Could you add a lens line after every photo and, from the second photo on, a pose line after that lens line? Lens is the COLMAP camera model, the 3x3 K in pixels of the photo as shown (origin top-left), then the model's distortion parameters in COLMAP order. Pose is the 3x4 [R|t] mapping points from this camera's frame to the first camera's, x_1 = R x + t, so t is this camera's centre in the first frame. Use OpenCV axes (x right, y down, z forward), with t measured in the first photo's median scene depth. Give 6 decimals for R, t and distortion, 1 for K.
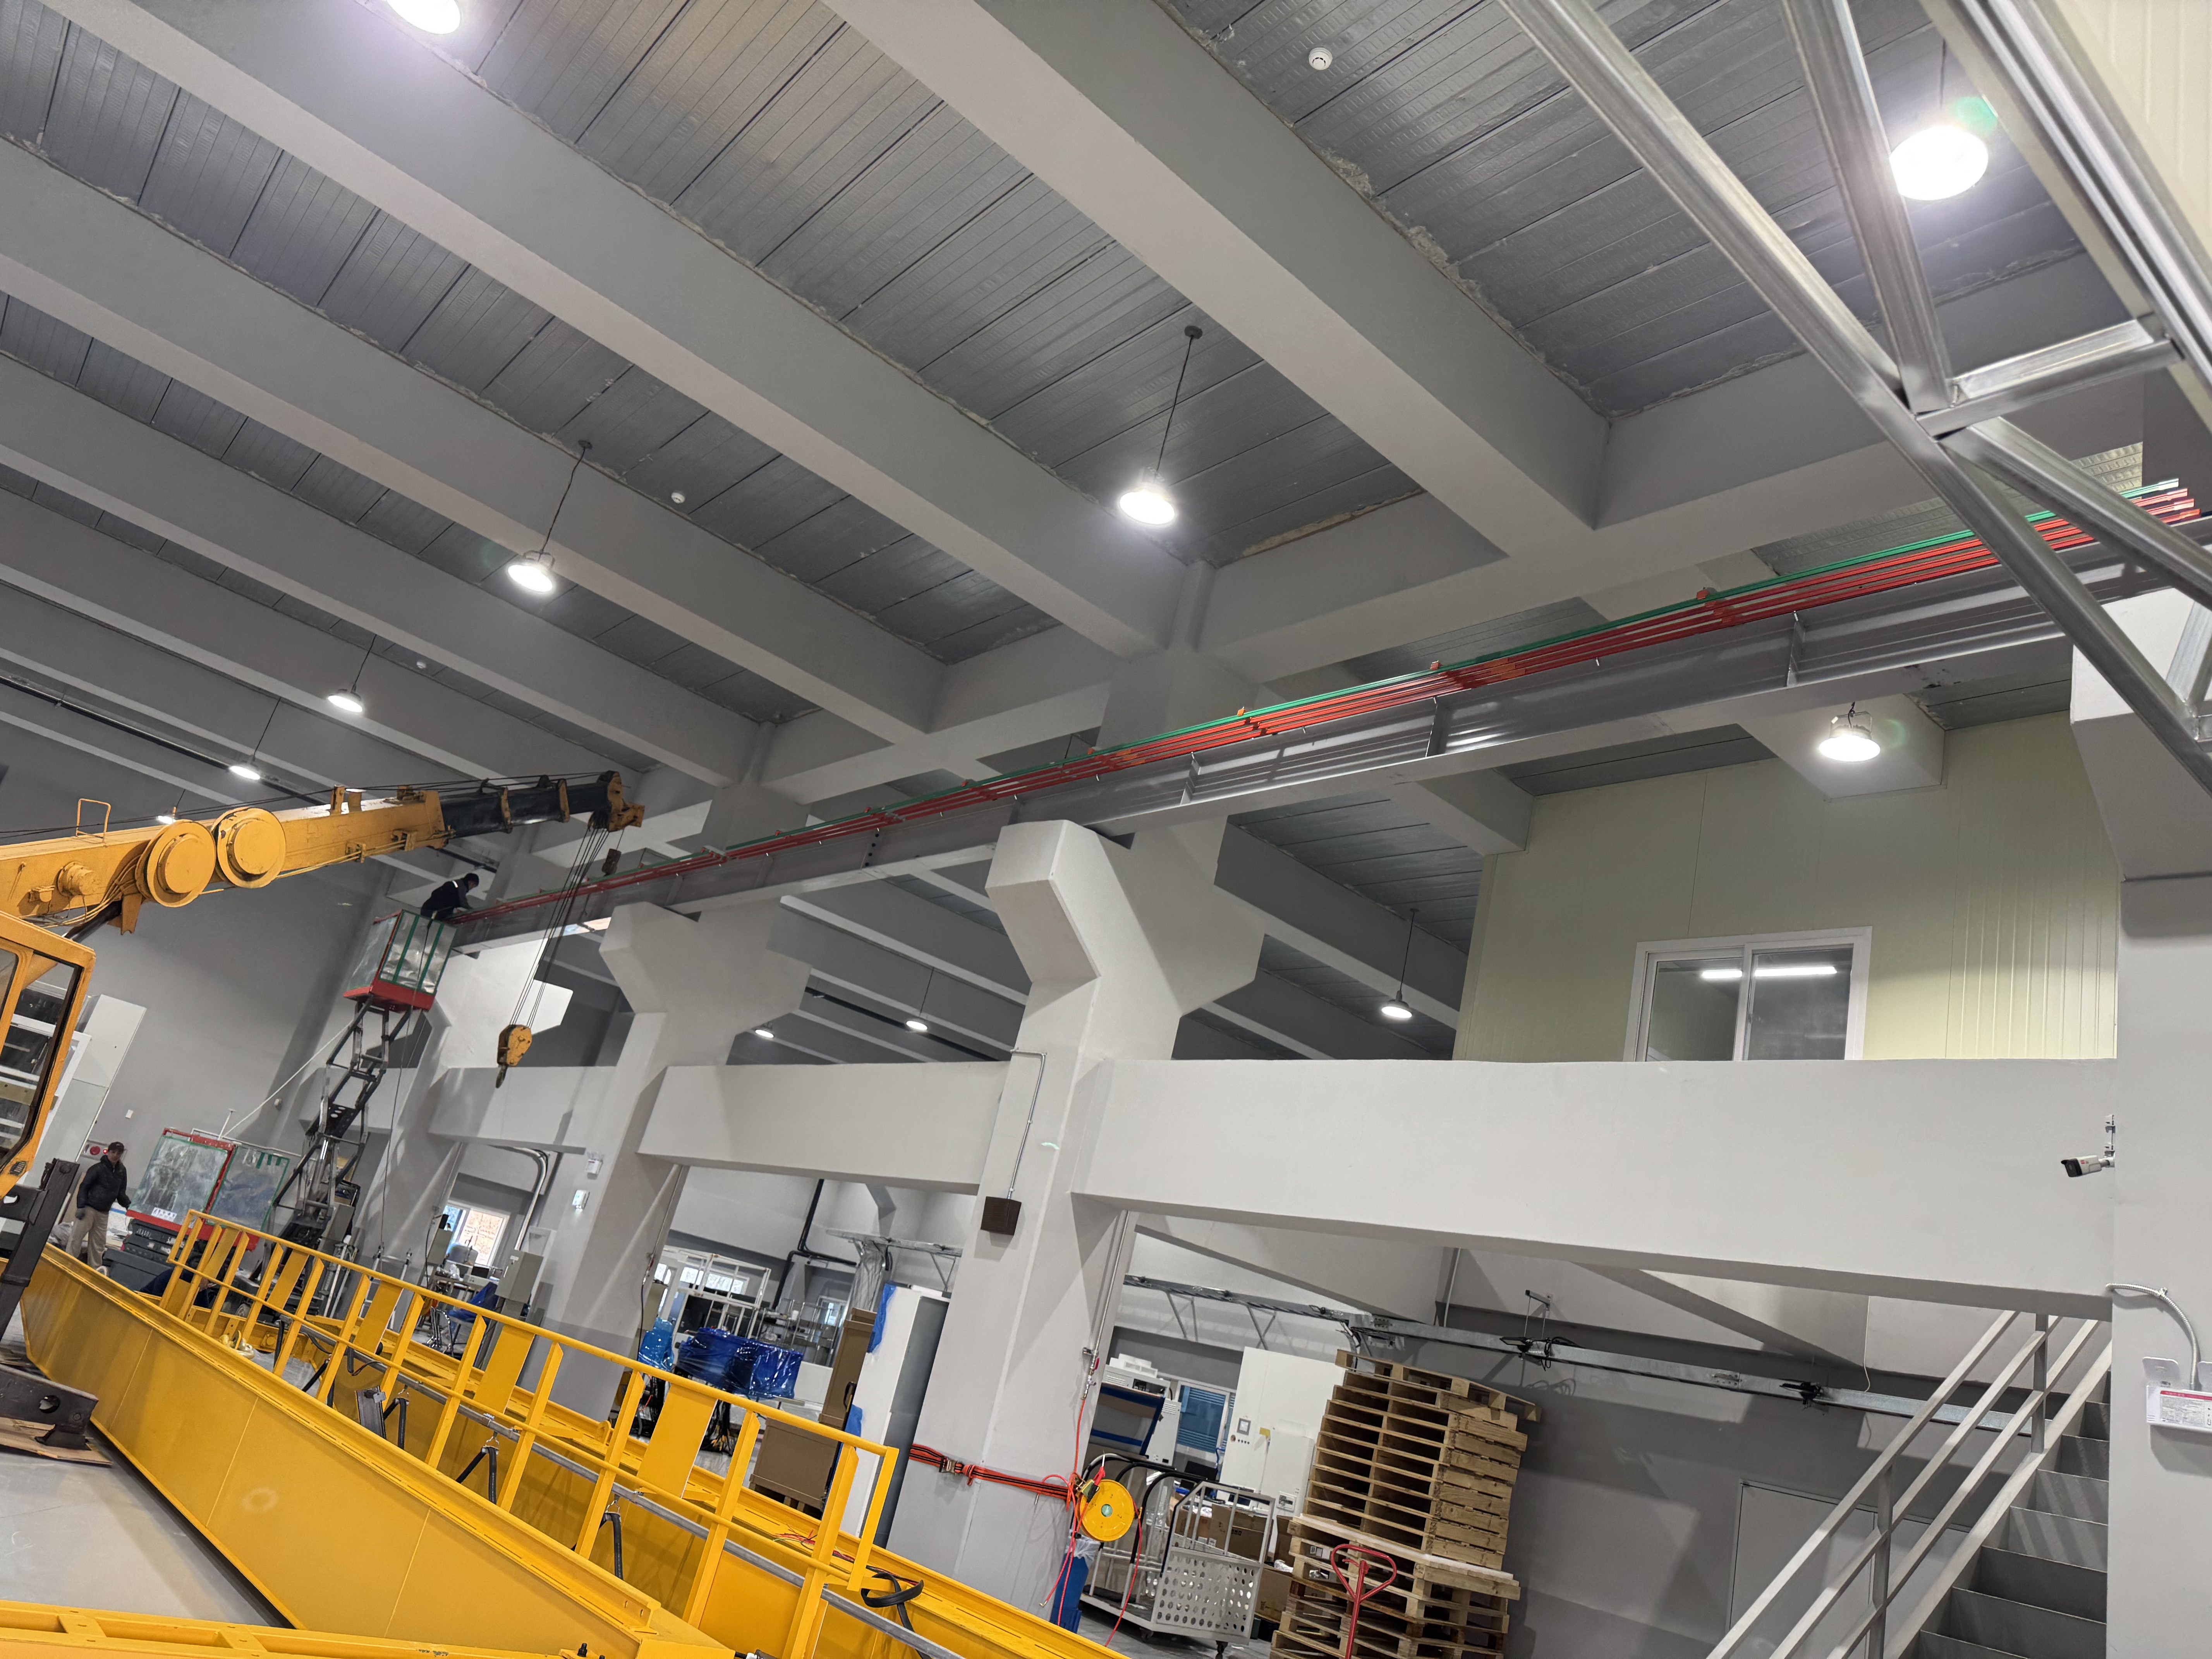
lens RADIAL K [[1548.2, 0, 1111.1], [0, 1548.2, 831.9], [0, 0, 1]] dist [0.060125, -0.073995]
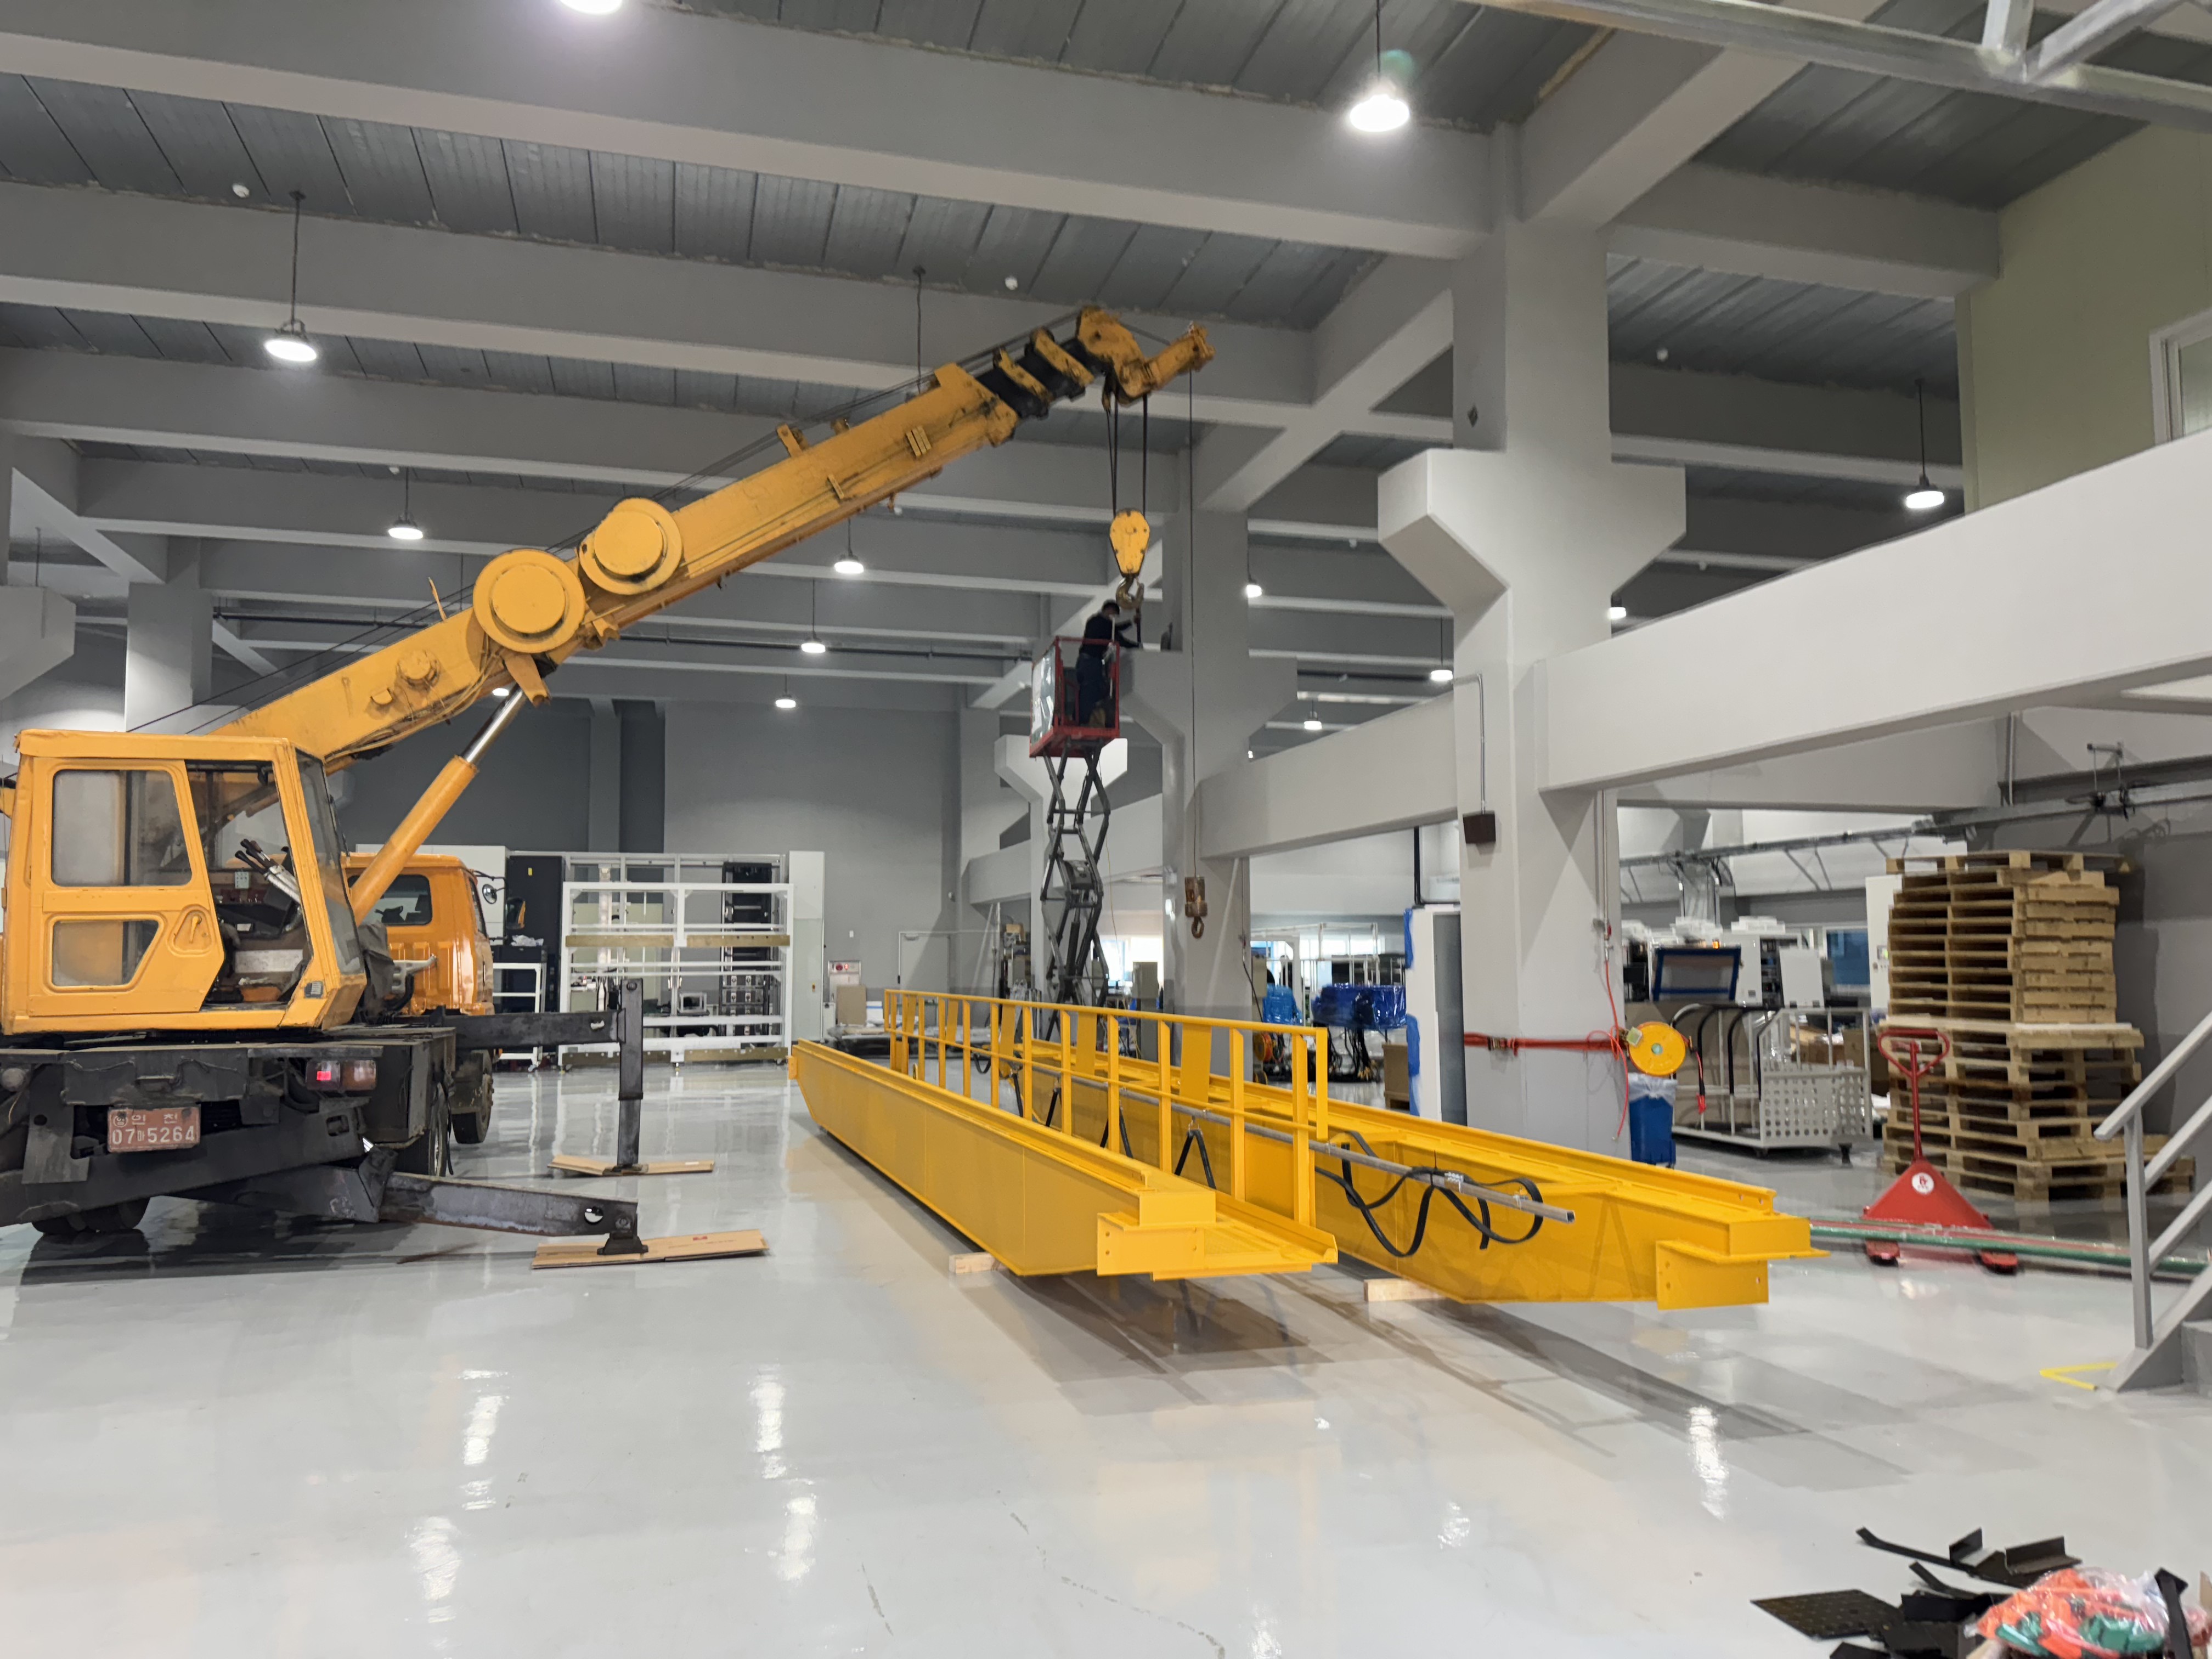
lens RADIAL K [[1548.2, 0, 1108.5], [0, 1548.2, 834.0], [0, 0, 1]] dist [0.060125, -0.073995]
pose [[0.879986, -0.268564, -0.391789, 0.111088], [0.345084, 0.928254, 0.138783, 0.013035], [0.326408, -0.257328, 0.909528, -0.056313]]
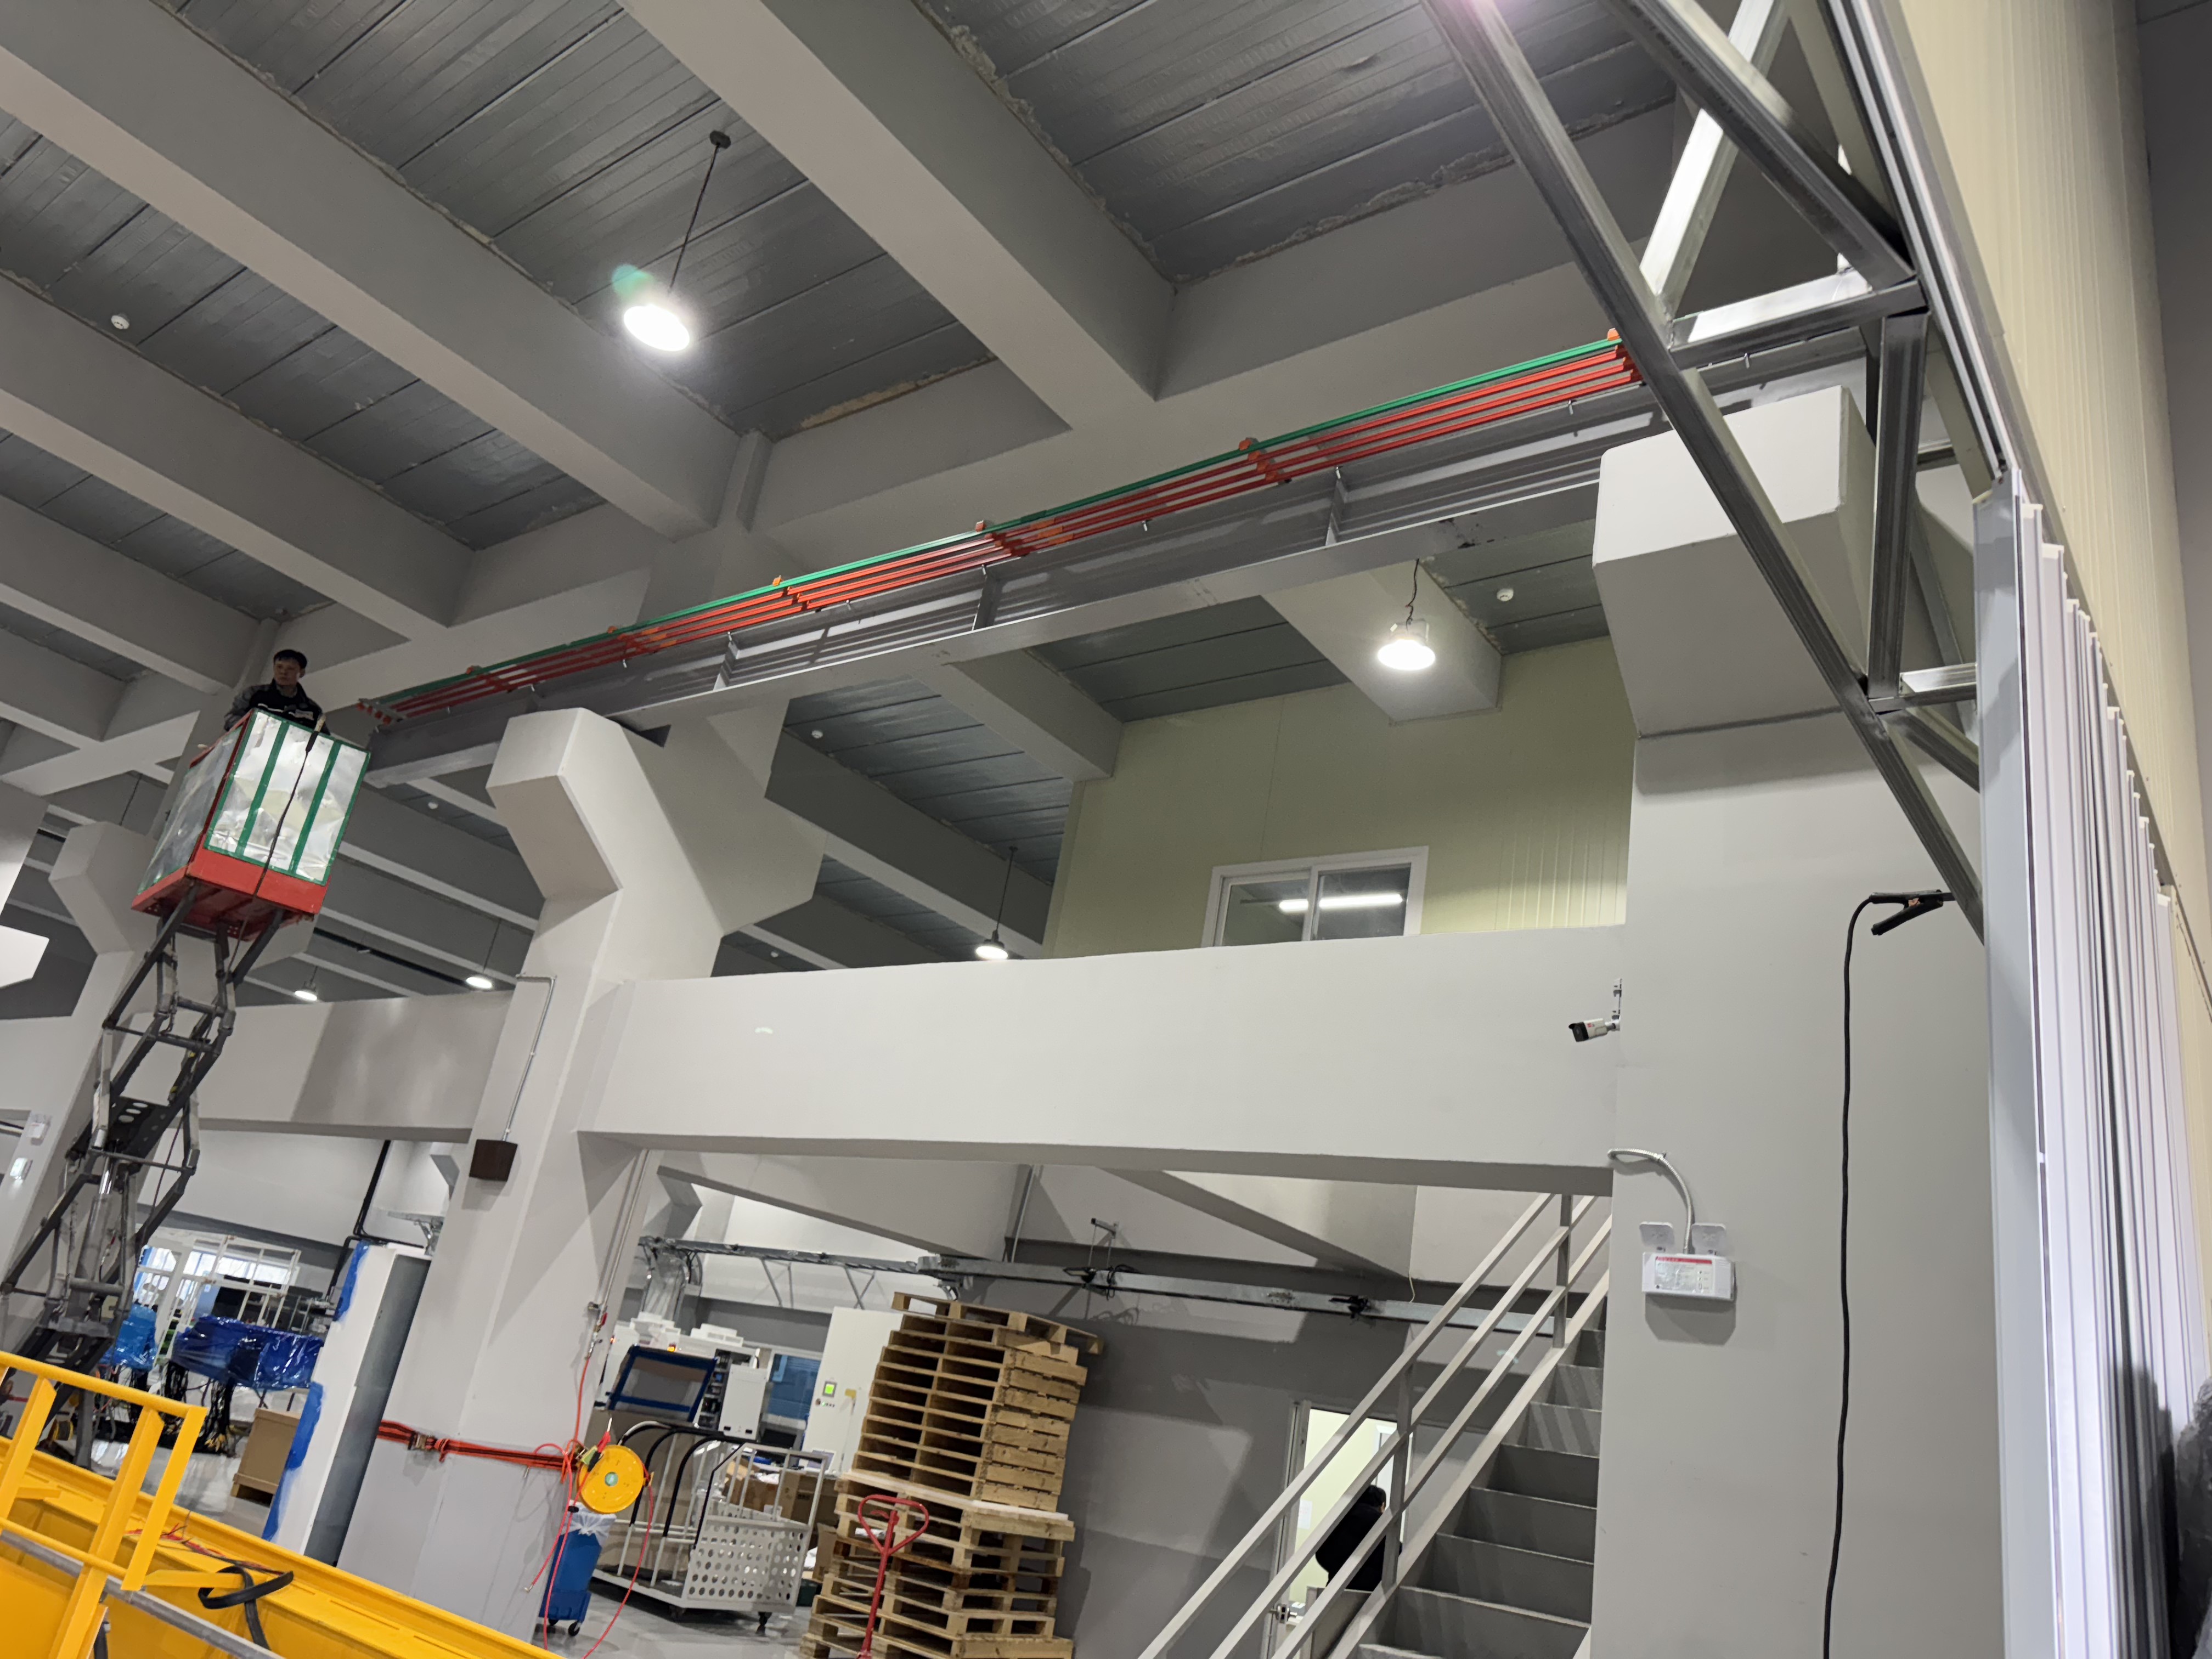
lens RADIAL K [[1548.2, 0, 1087.9], [0, 1548.2, 846.5], [0, 0, 1]] dist [0.060125, -0.073995]
pose [[0.977283, 0.012354, 0.211578, 0.060872], [-0.017613, 0.999581, 0.022990, 0.042878], [-0.211205, -0.026194, 0.977091, 0.071854]]
